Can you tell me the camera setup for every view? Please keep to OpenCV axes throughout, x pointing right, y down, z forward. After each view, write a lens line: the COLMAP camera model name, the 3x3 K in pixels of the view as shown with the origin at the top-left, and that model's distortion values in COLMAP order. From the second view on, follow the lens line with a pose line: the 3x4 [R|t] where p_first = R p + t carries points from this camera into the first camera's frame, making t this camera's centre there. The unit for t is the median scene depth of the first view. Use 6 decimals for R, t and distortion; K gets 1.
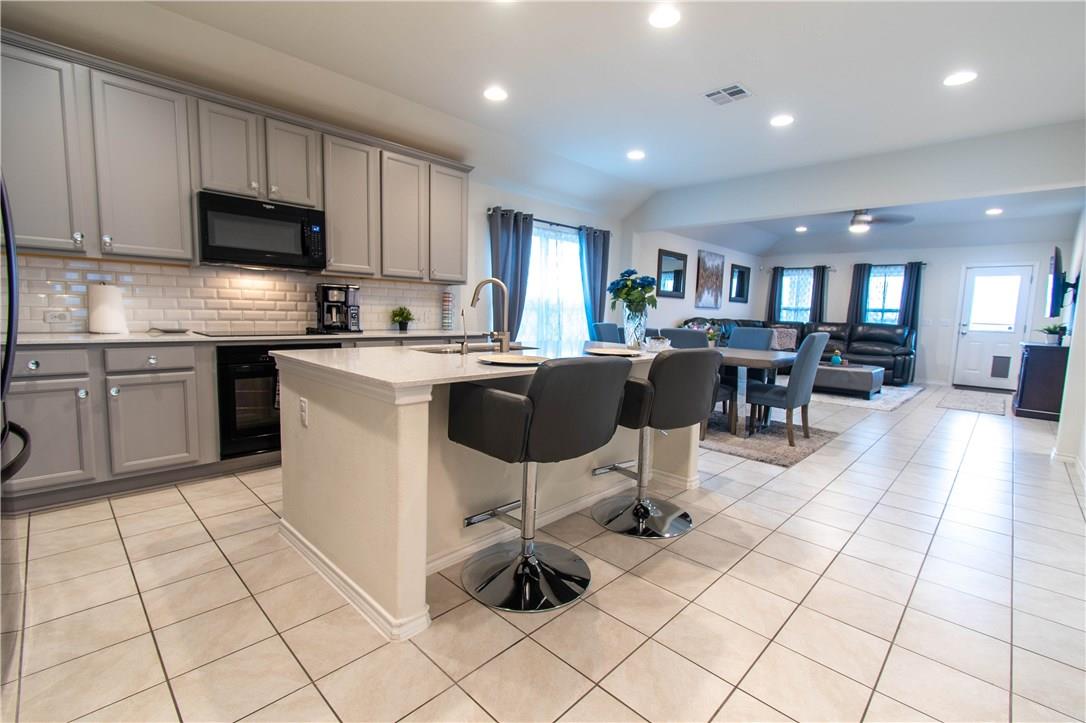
lens RADIAL K [[492.3, 0, 543.0], [0, 492.3, 361.5], [0, 0, 1]] dist [0.000147, -0.001034]
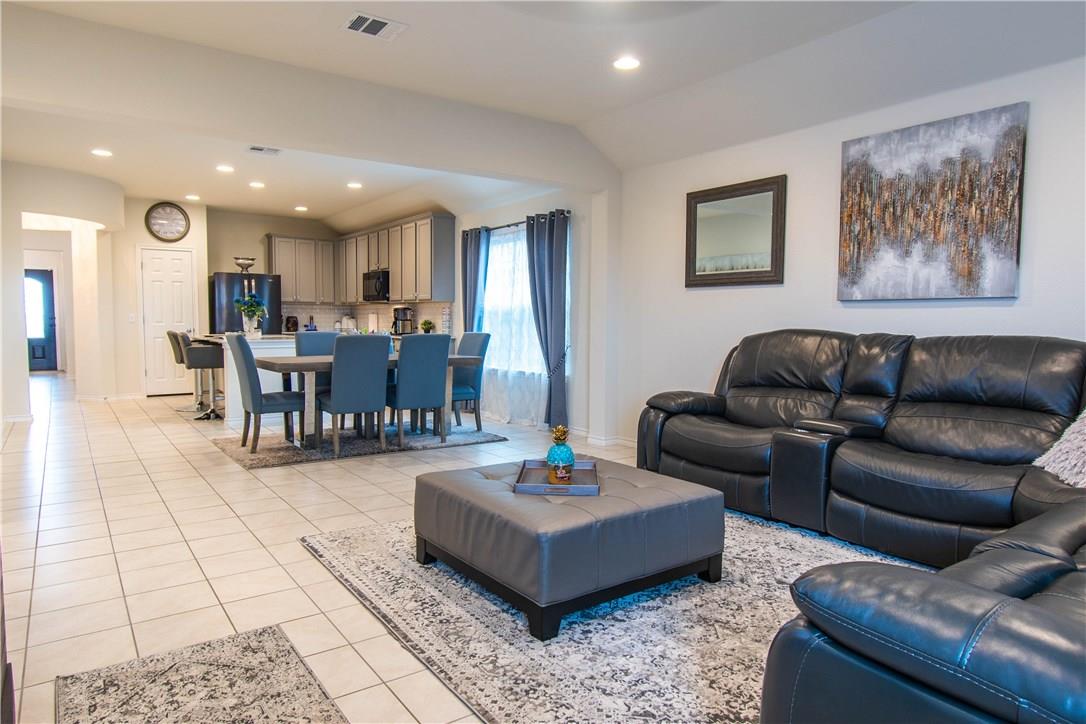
lens RADIAL K [[664.3, 0, 543.0], [0, 664.3, 362.0], [0, 0, 1]] dist [0.004722, 0.000568]
pose [[-0.175899, 0.032082, -0.983885, 0.945222], [-0.113981, 0.992083, 0.052727, -0.076212], [0.977787, 0.121419, -0.170849, 0.993649]]
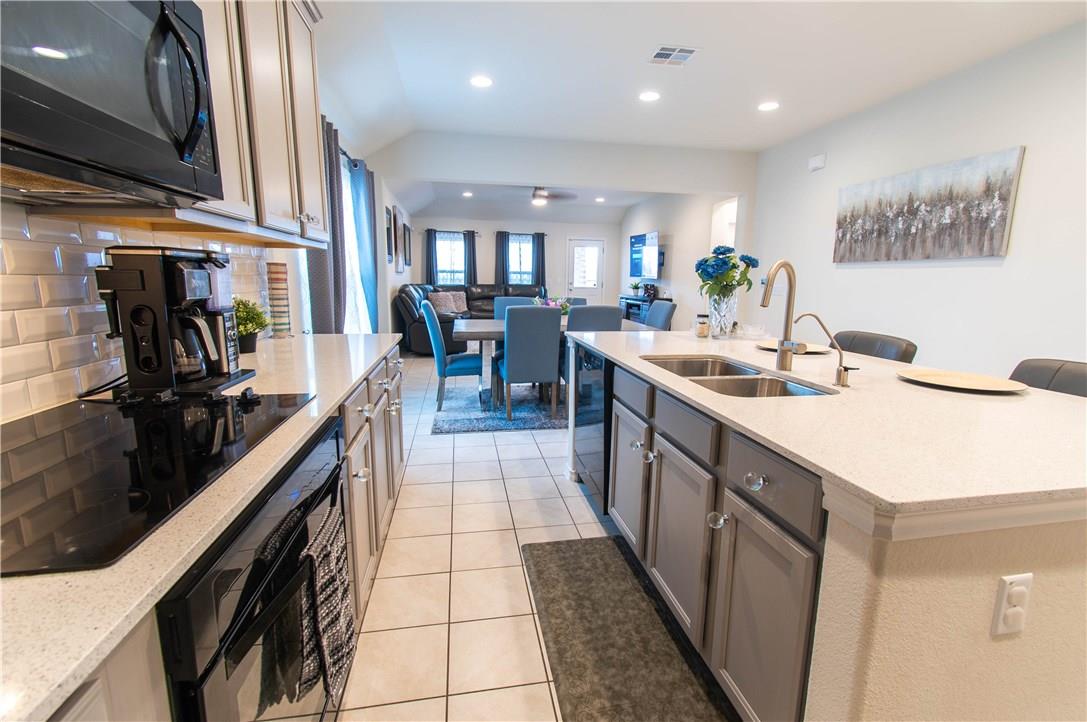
lens RADIAL K [[481.0, 0, 543.5], [0, 481.0, 361.0], [0, 0, 1]] dist [0.001795, -0.000771]
pose [[0.576876, -0.161681, 0.800670, -0.279100], [0.087227, 0.986803, 0.136420, -0.053117], [-0.812161, -0.008857, 0.583367, 0.311145]]
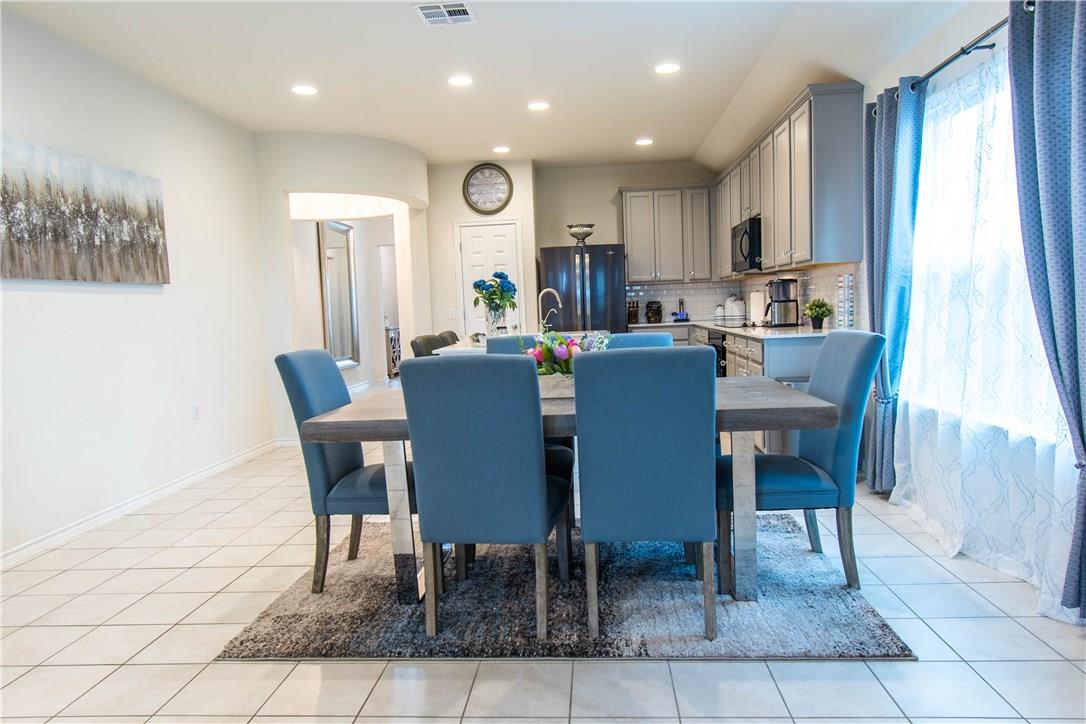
lens RADIAL K [[713.4, 0, 543.0], [0, 713.4, 362.0], [0, 0, 1]] dist [0.002492, -0.000611]
pose [[-0.757396, 0.052217, -0.650864, 0.473174], [-0.048437, 0.989558, 0.135755, -0.085155], [0.651157, 0.134347, -0.746958, 0.928931]]
